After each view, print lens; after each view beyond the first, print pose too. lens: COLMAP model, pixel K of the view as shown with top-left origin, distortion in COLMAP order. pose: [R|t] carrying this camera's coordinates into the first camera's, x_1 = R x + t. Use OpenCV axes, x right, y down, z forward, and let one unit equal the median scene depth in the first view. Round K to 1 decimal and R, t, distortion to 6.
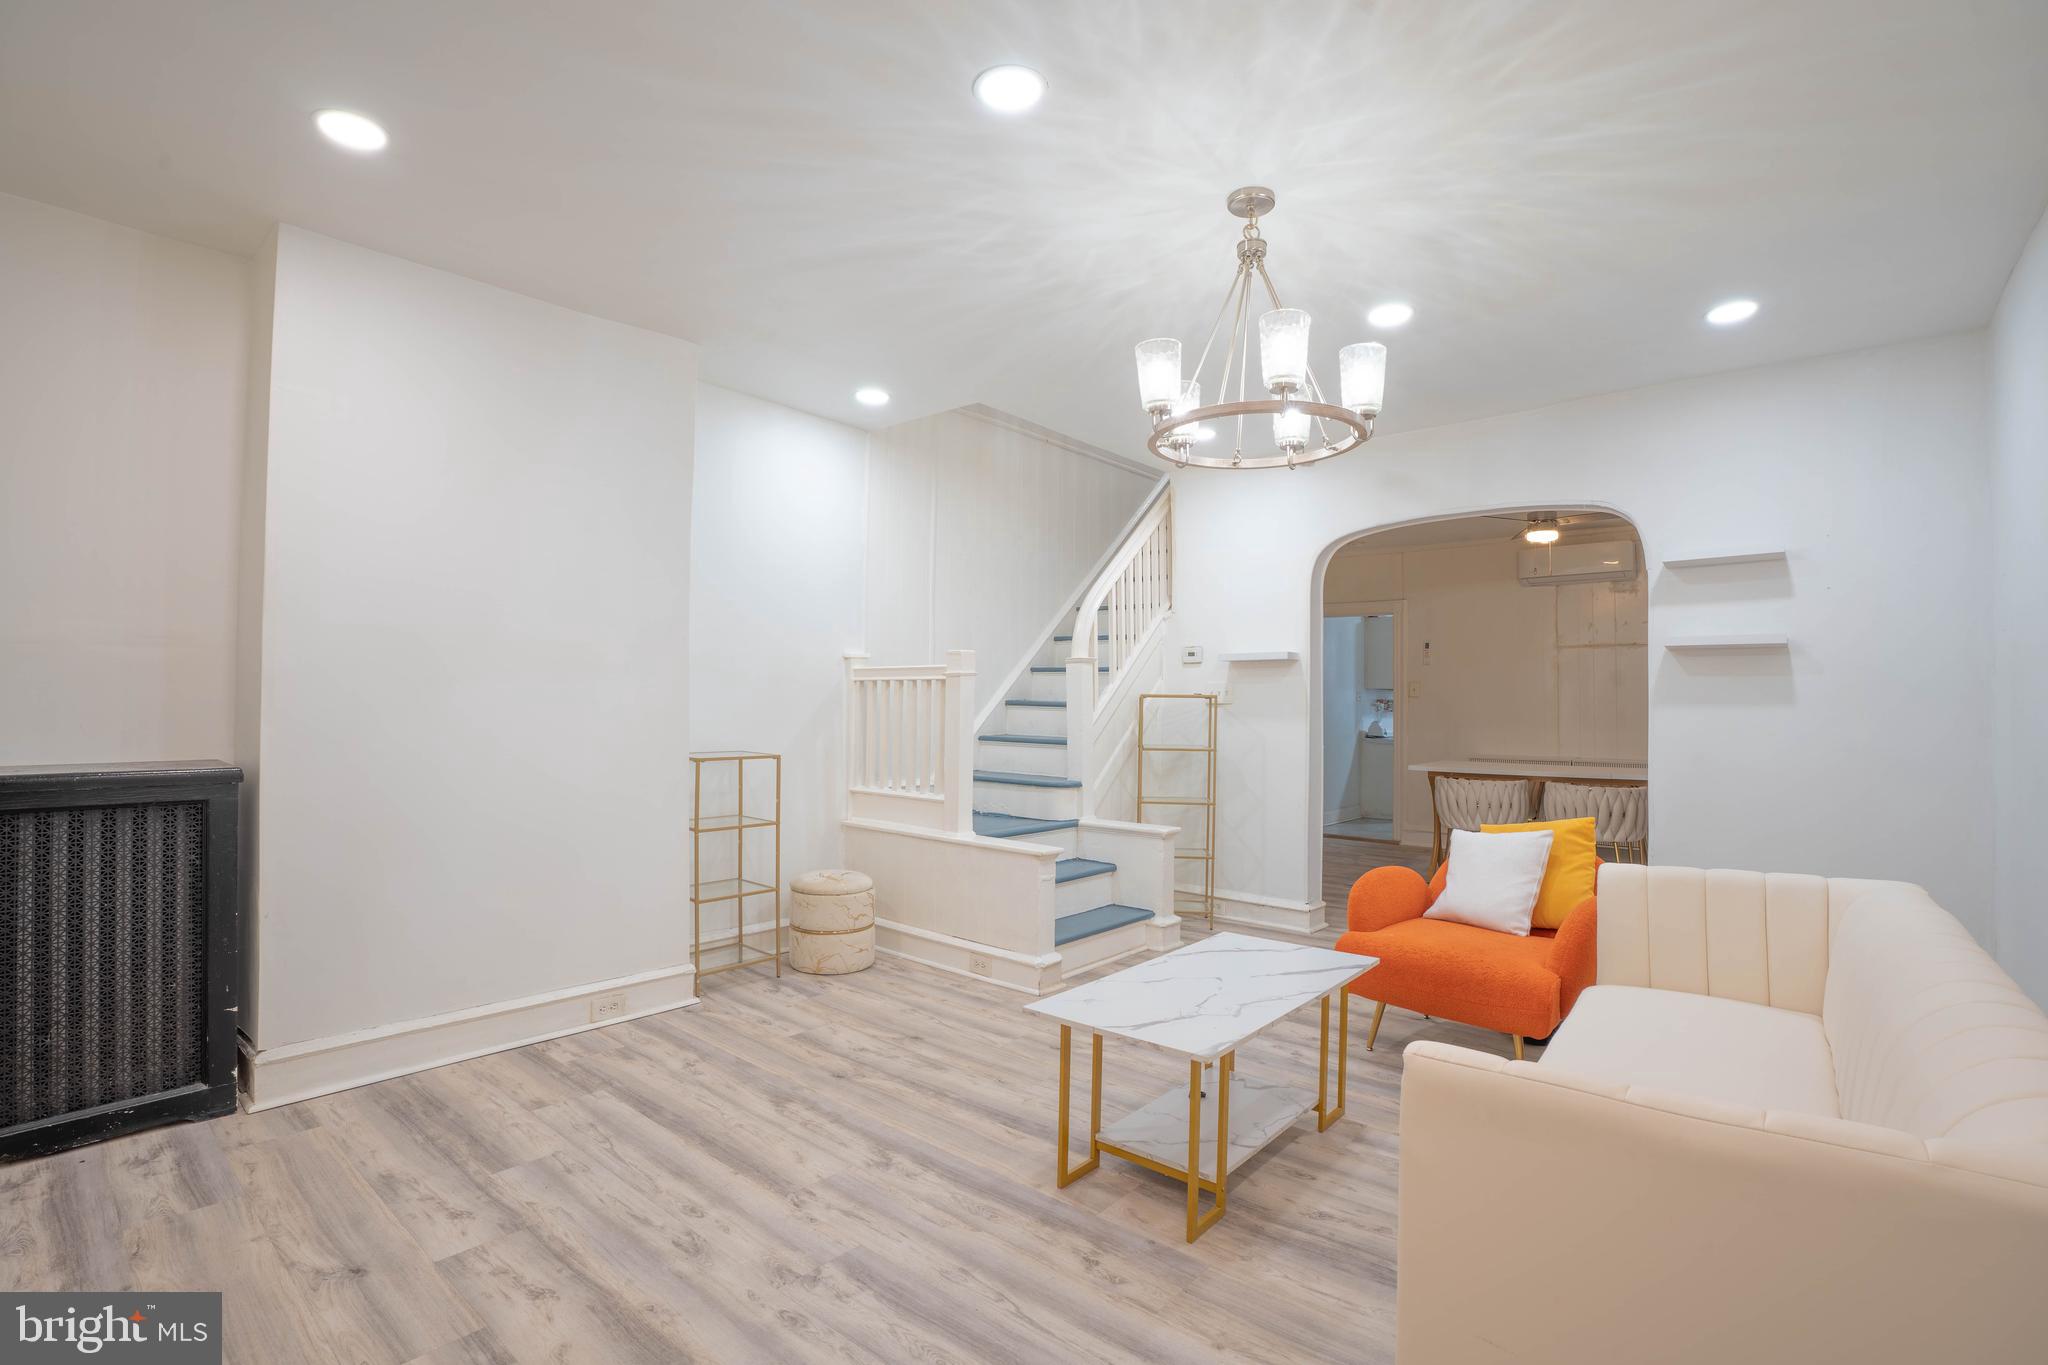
lens RADIAL K [[936.0, 0, 1025.5], [0, 936.0, 692.1], [0, 0, 1]] dist [-0.063178, 0.009573]
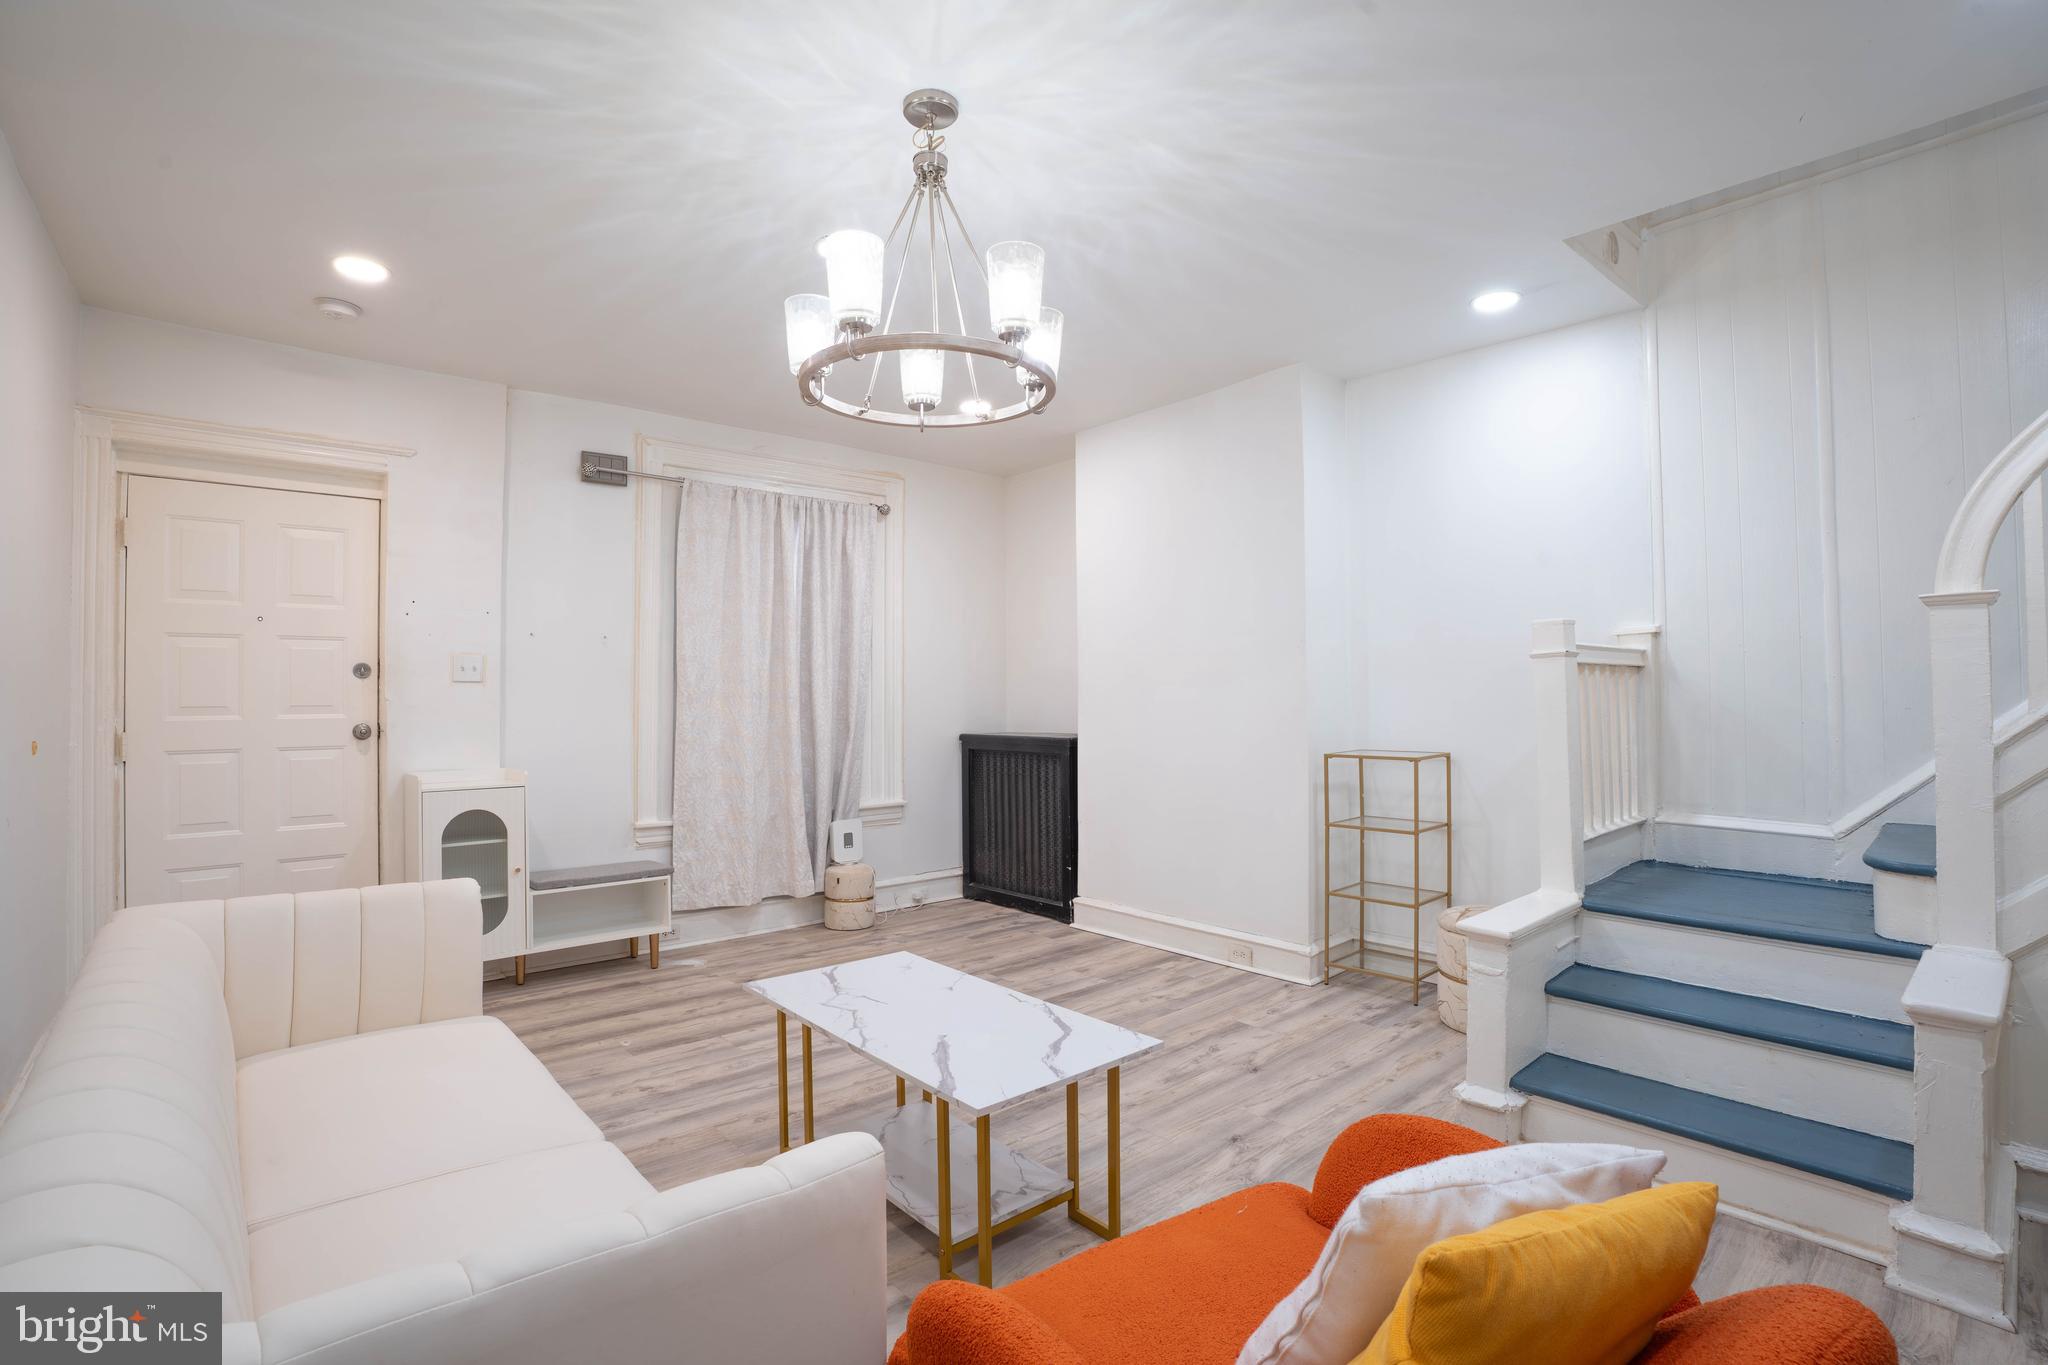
lens RADIAL K [[936.0, 0, 1013.2], [0, 936.0, 680.0], [0, 0, 1]] dist [-0.063178, 0.009573]
pose [[-0.160681, -0.029355, -0.986570, 0.882586], [0.019884, 0.999259, -0.032971, 0.019584], [0.986806, -0.024915, -0.159979, 0.995908]]
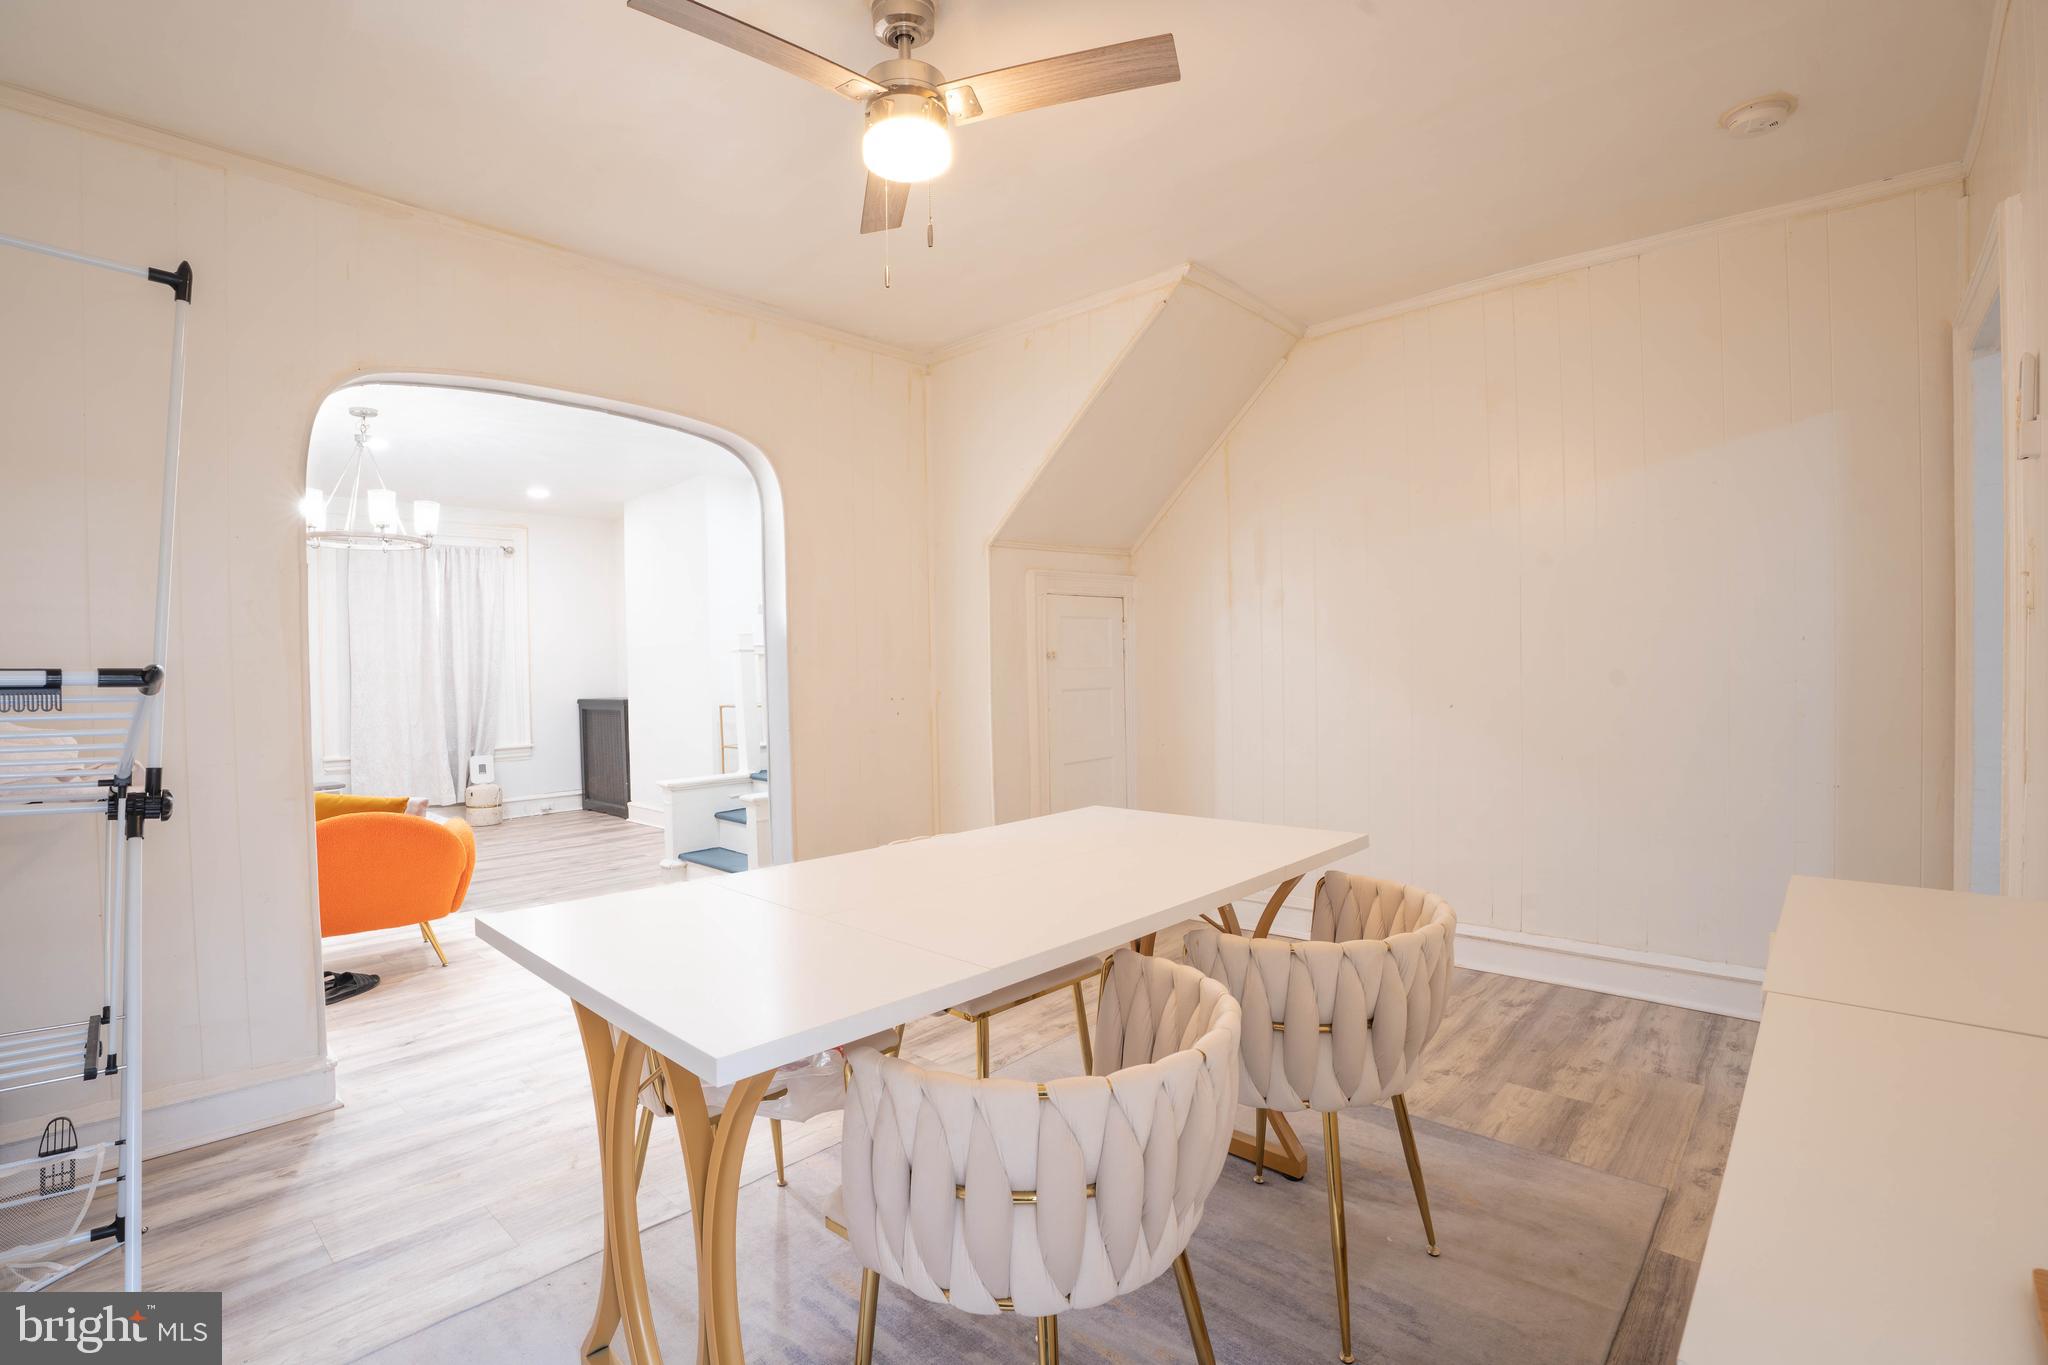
lens RADIAL K [[936.0, 0, 1028.0], [0, 936.0, 684.4], [0, 0, 1]] dist [-0.063178, 0.009573]
pose [[-0.030460, 0.012160, -0.999462, 1.725140], [0.033556, 0.999375, 0.011136, 0.034640], [0.998973, -0.033199, -0.030849, 1.994216]]
